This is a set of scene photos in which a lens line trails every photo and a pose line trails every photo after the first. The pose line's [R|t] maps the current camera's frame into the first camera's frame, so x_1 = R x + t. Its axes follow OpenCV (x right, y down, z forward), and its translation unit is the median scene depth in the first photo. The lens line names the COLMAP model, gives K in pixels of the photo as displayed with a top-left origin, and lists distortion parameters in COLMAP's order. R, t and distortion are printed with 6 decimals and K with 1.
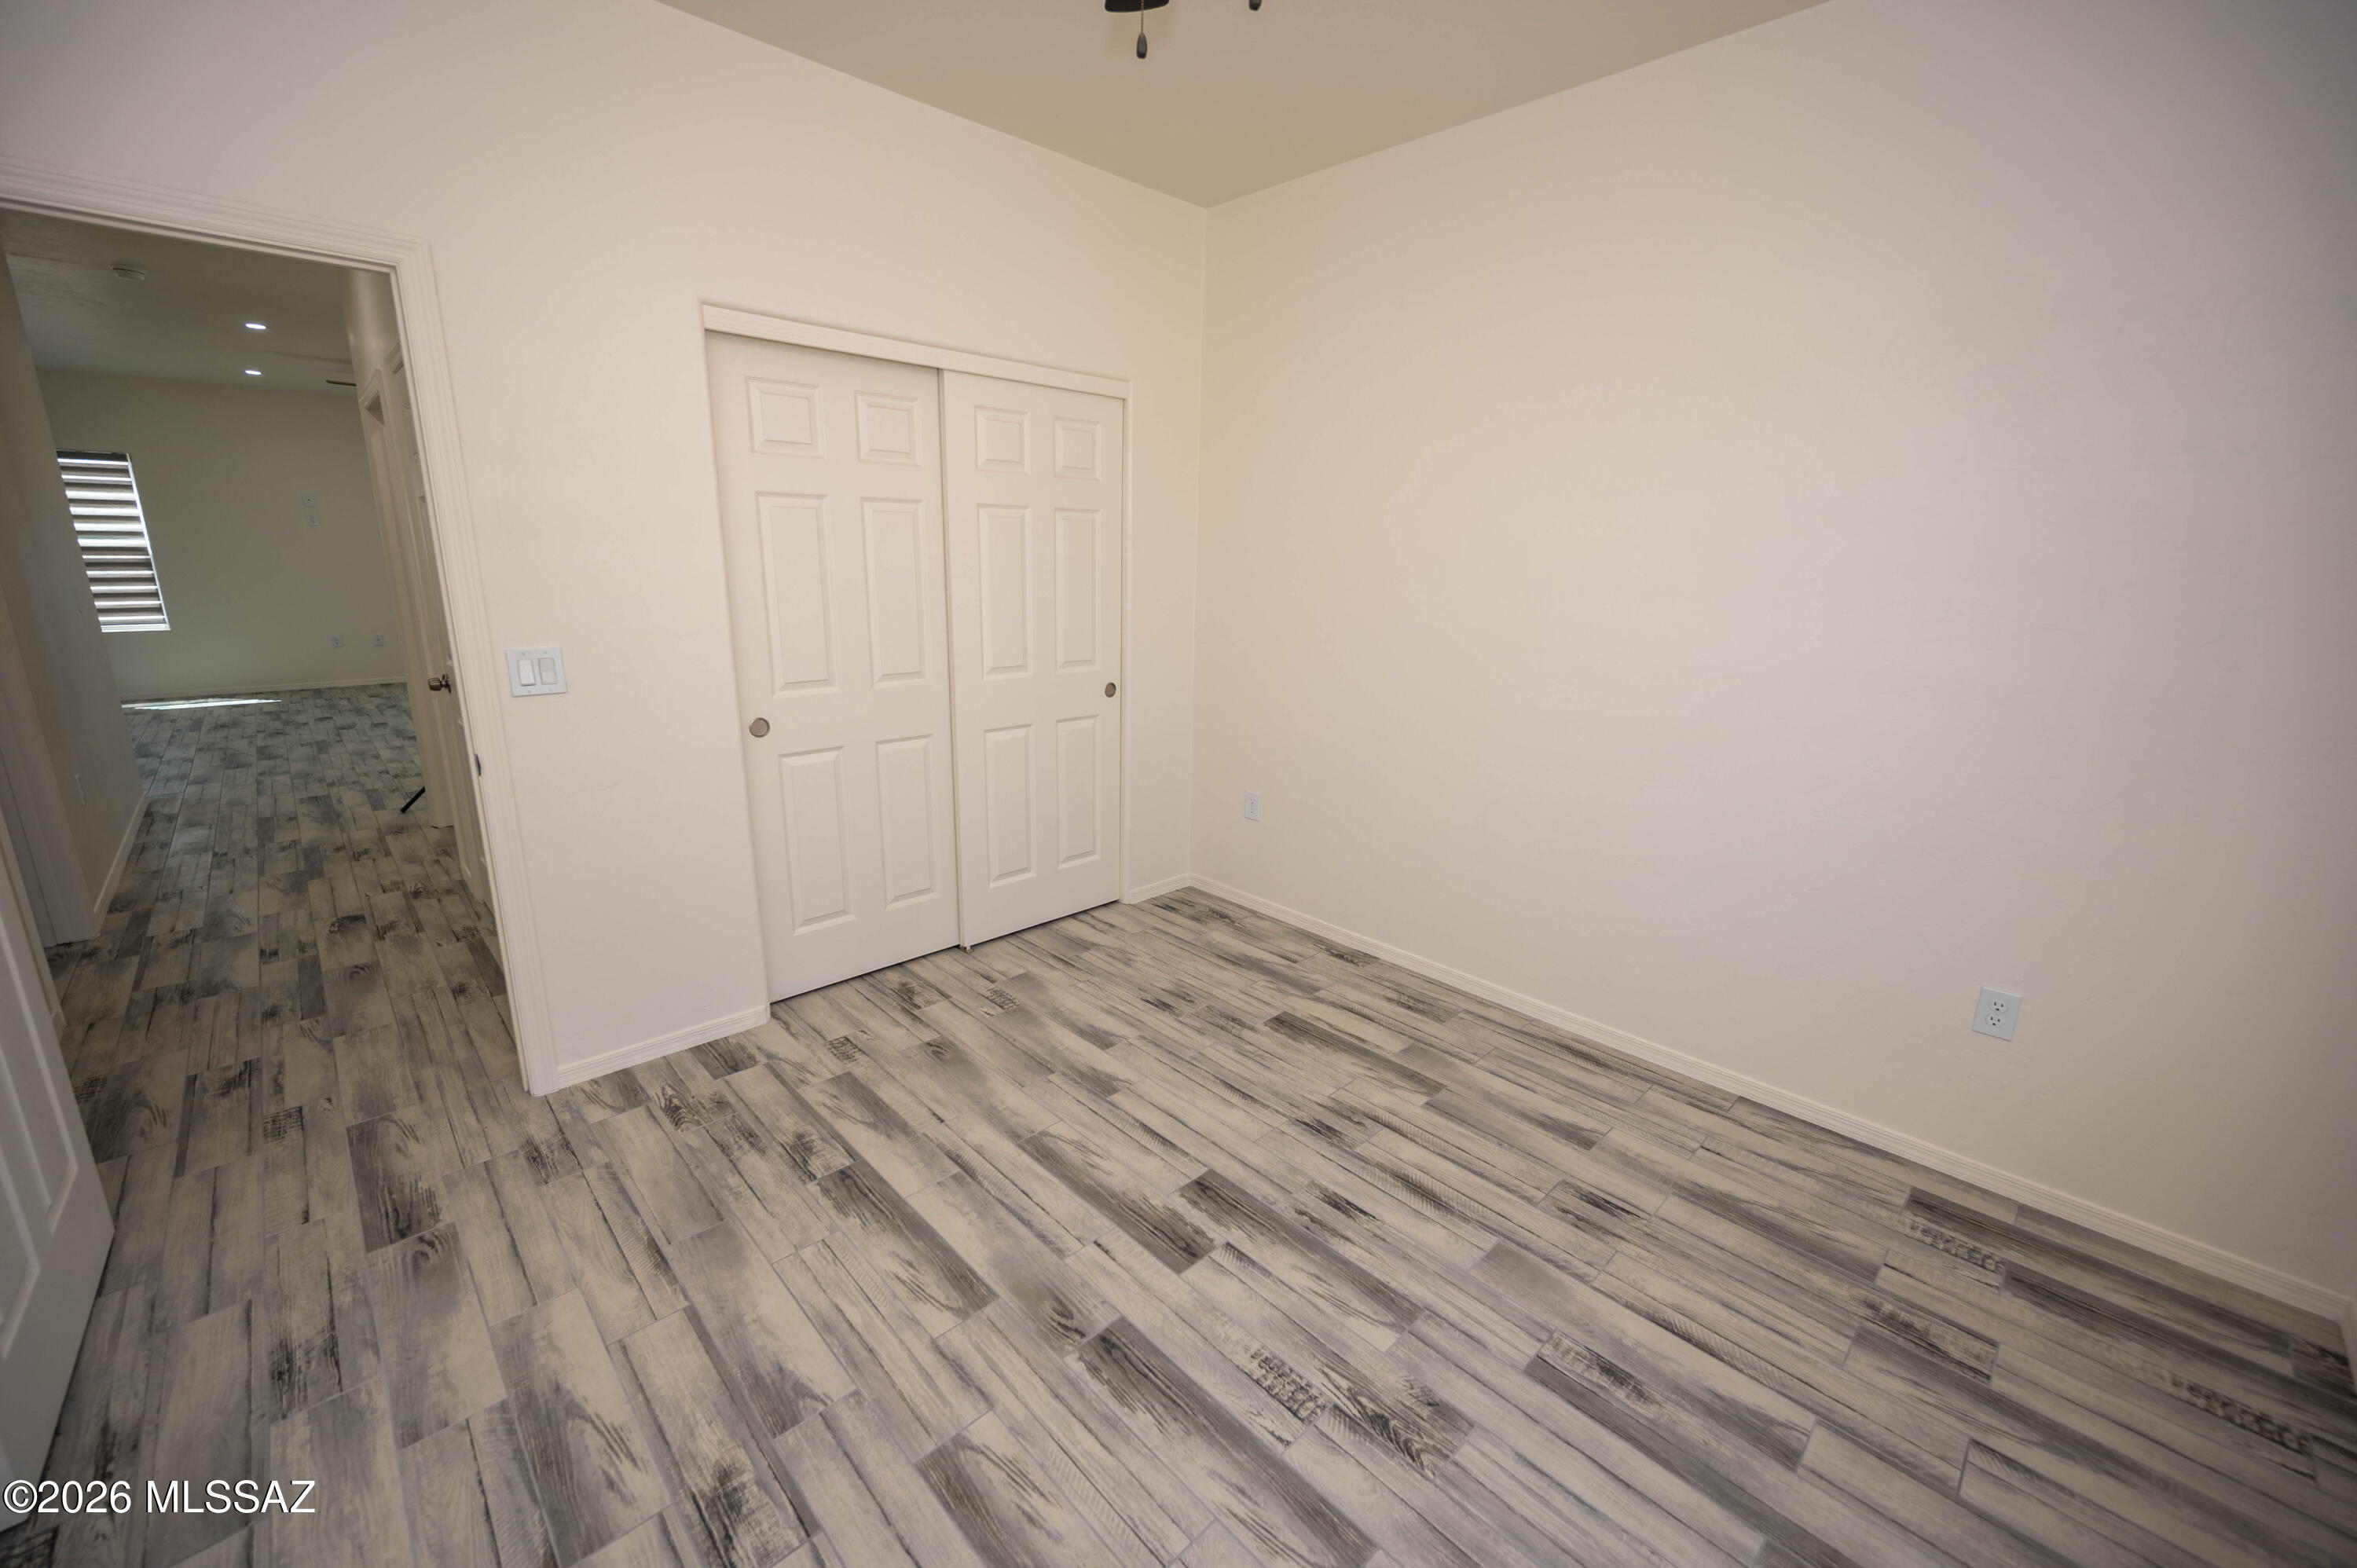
lens RADIAL K [[955.4, 0, 1175.2], [0, 955.4, 790.8], [0, 0, 1]] dist [0.000661, -0.000516]
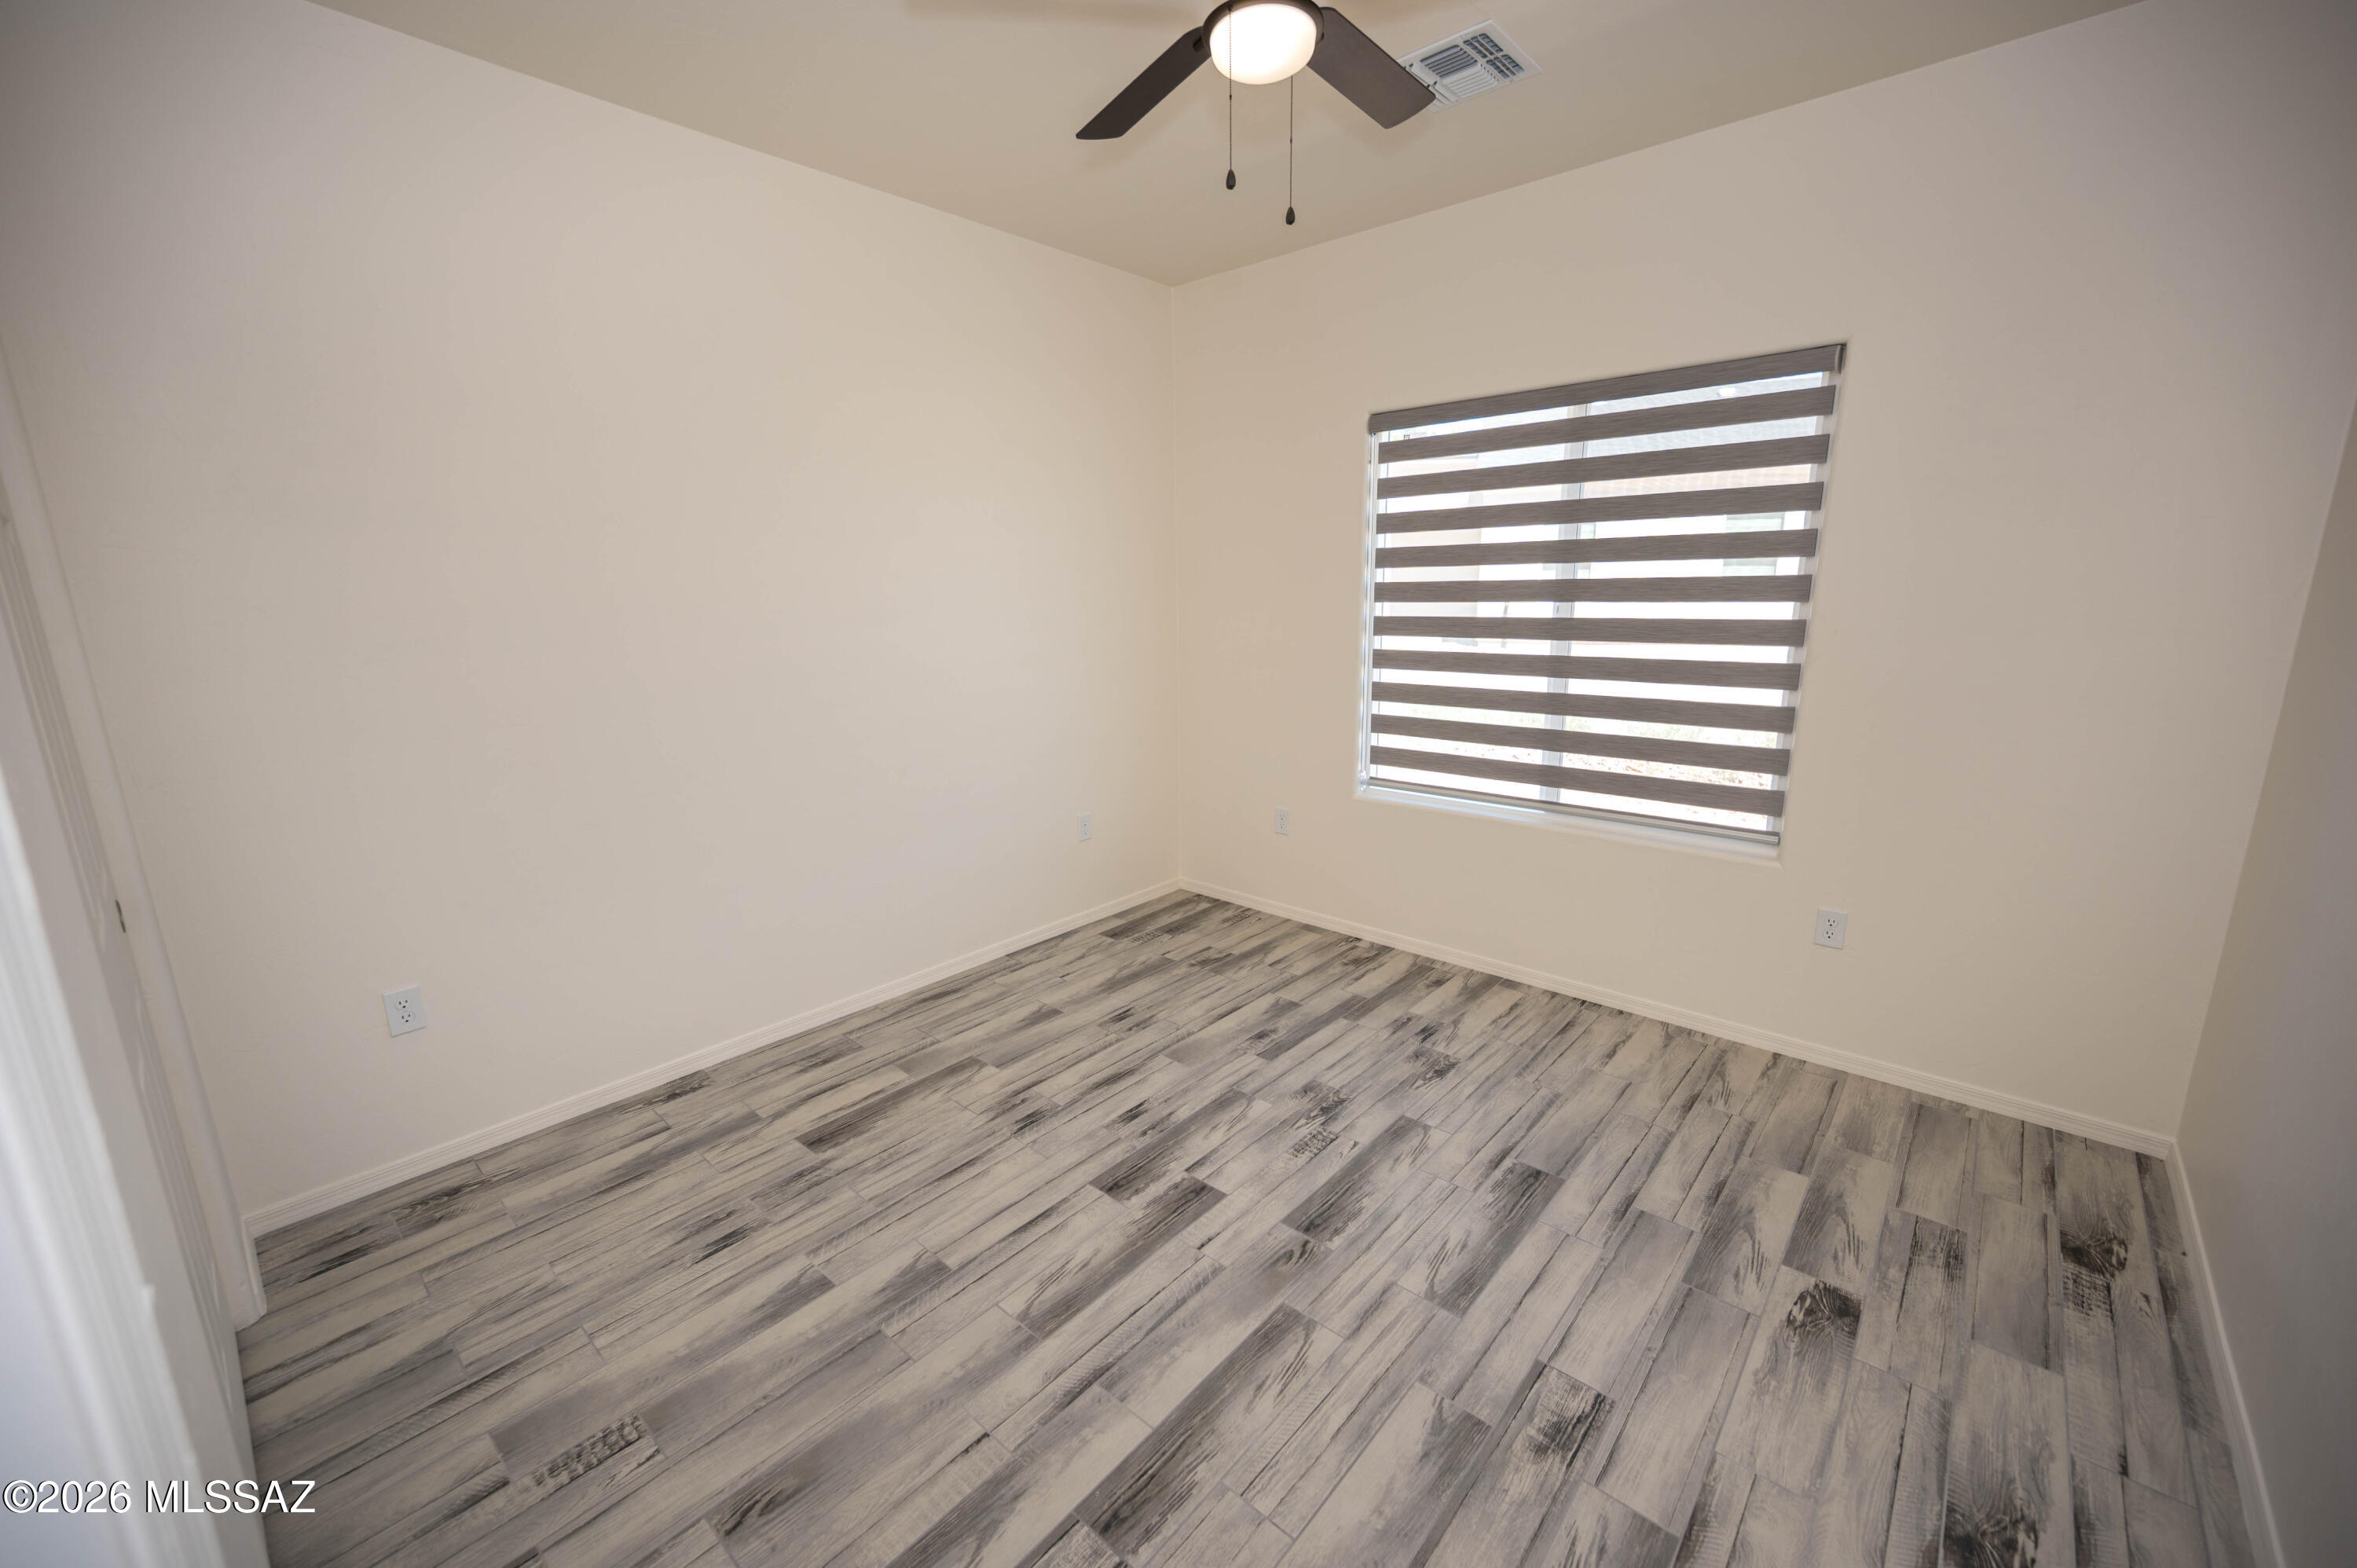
lens RADIAL K [[955.4, 0, 1175.2], [0, 955.4, 790.8], [0, 0, 1]] dist [0.000661, -0.000516]
pose [[-0.104119, -0.231484, 0.967251, -0.955101], [0.256608, 0.933356, 0.250995, -0.258665], [-0.960891, 0.274338, -0.037780, 0.906808]]
